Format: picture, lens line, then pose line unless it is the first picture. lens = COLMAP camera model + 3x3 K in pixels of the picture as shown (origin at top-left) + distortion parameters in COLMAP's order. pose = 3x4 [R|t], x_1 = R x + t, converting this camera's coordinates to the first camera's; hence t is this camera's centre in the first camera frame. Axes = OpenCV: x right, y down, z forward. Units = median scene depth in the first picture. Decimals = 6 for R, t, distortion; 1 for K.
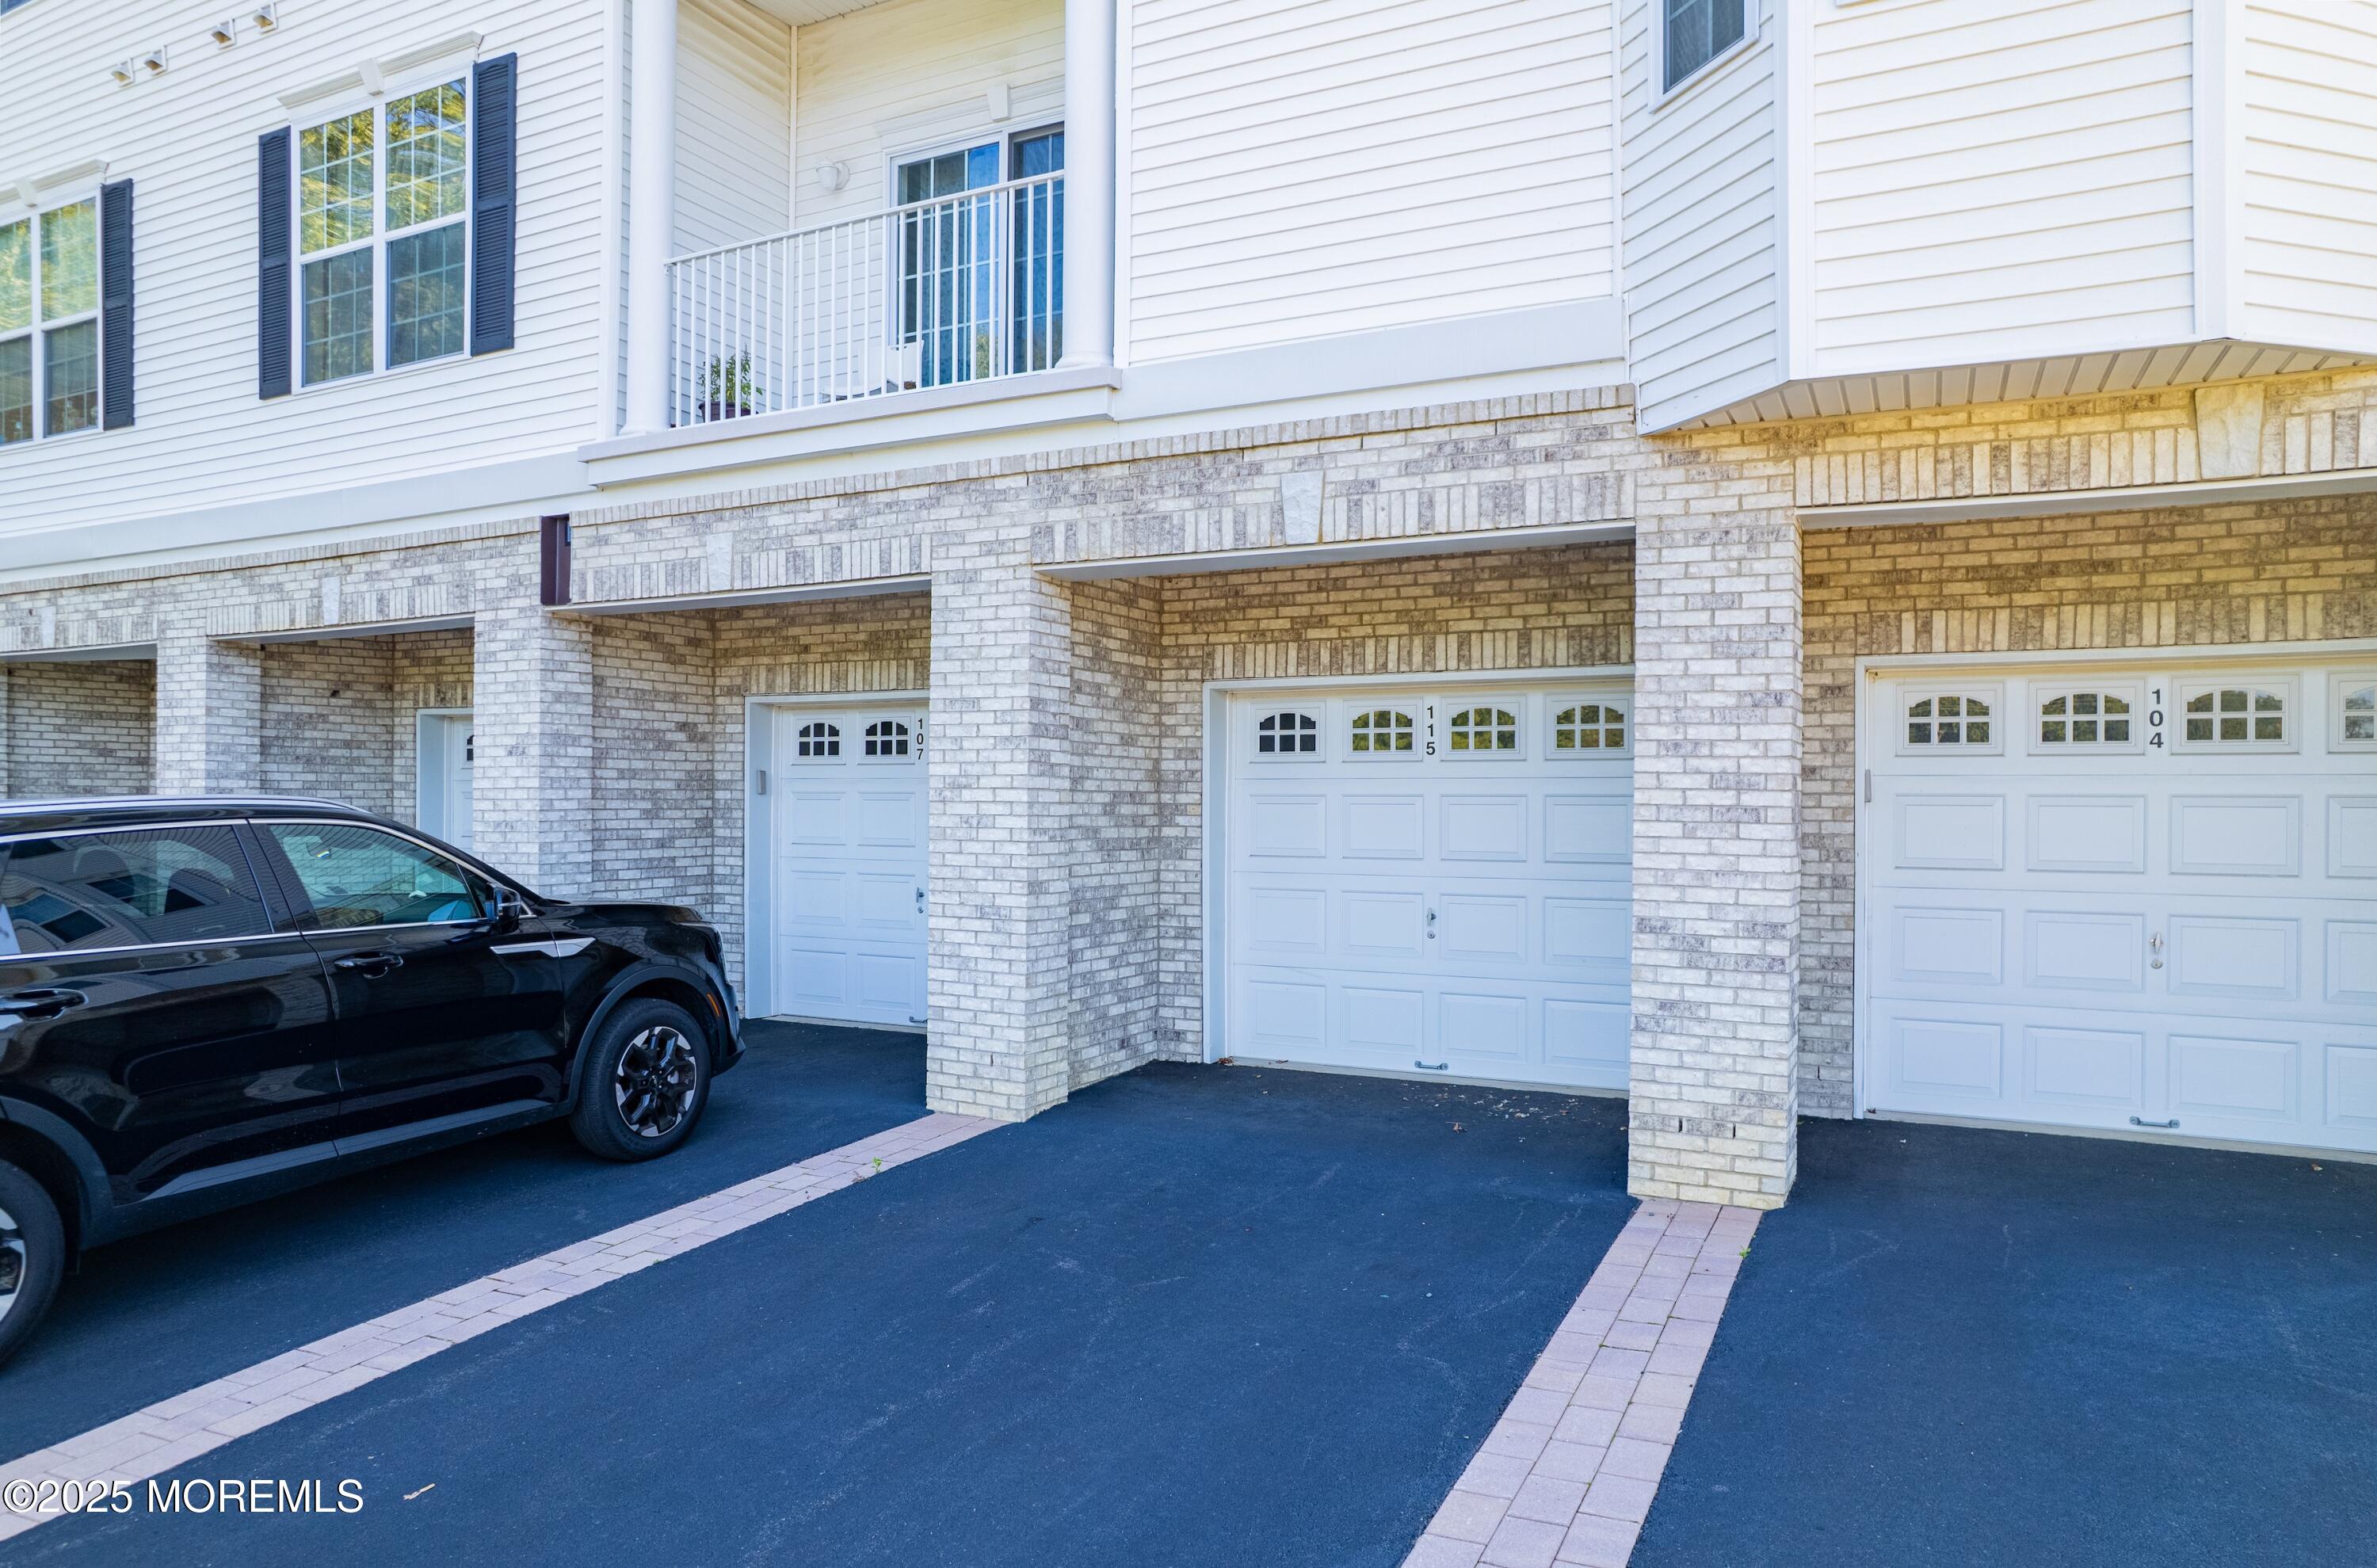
lens RADIAL K [[1498.3, 0, 1176.6], [0, 1498.3, 813.9], [0, 0, 1]] dist [-0.078656, 0.069245]
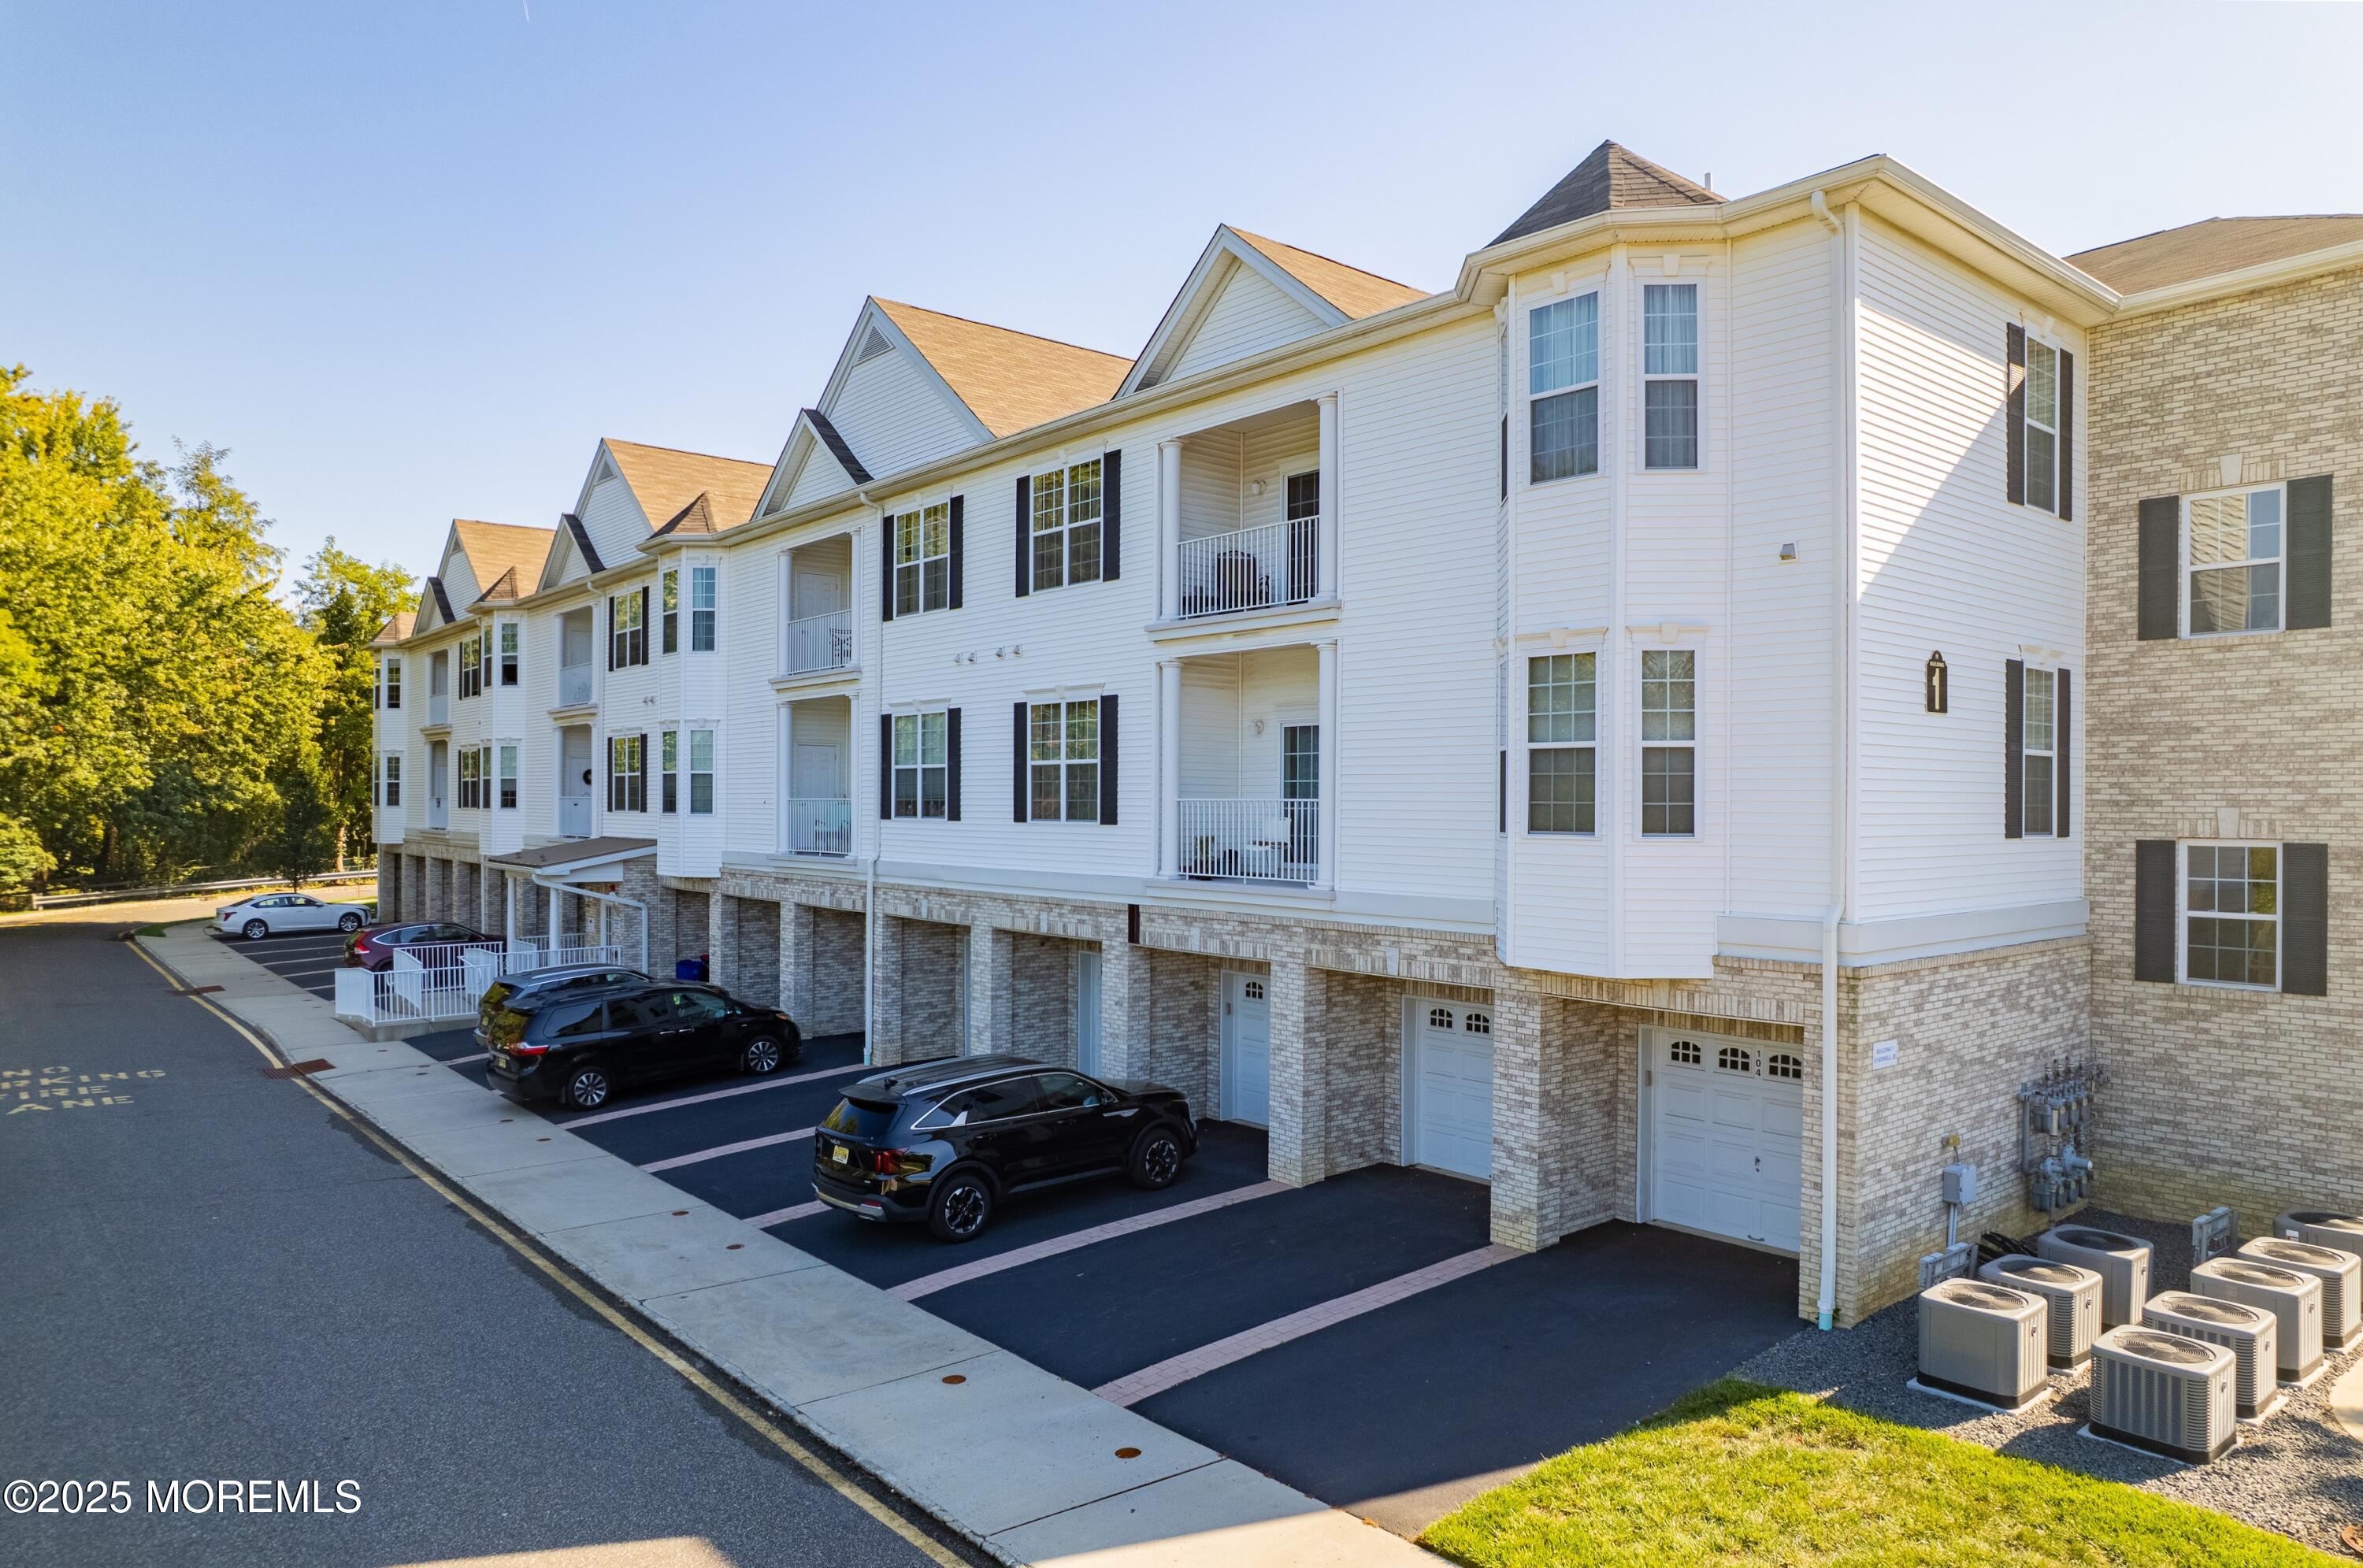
lens RADIAL K [[1522.4, 0, 1178.8], [0, 1522.4, 804.6], [0, 0, 1]] dist [-0.070384, 0.063939]
pose [[0.918627, 0.001516, -0.395124, 0.594478], [-0.003835, 0.999980, -0.005078, -0.351774], [0.395108, 0.006180, 0.918614, -1.179115]]
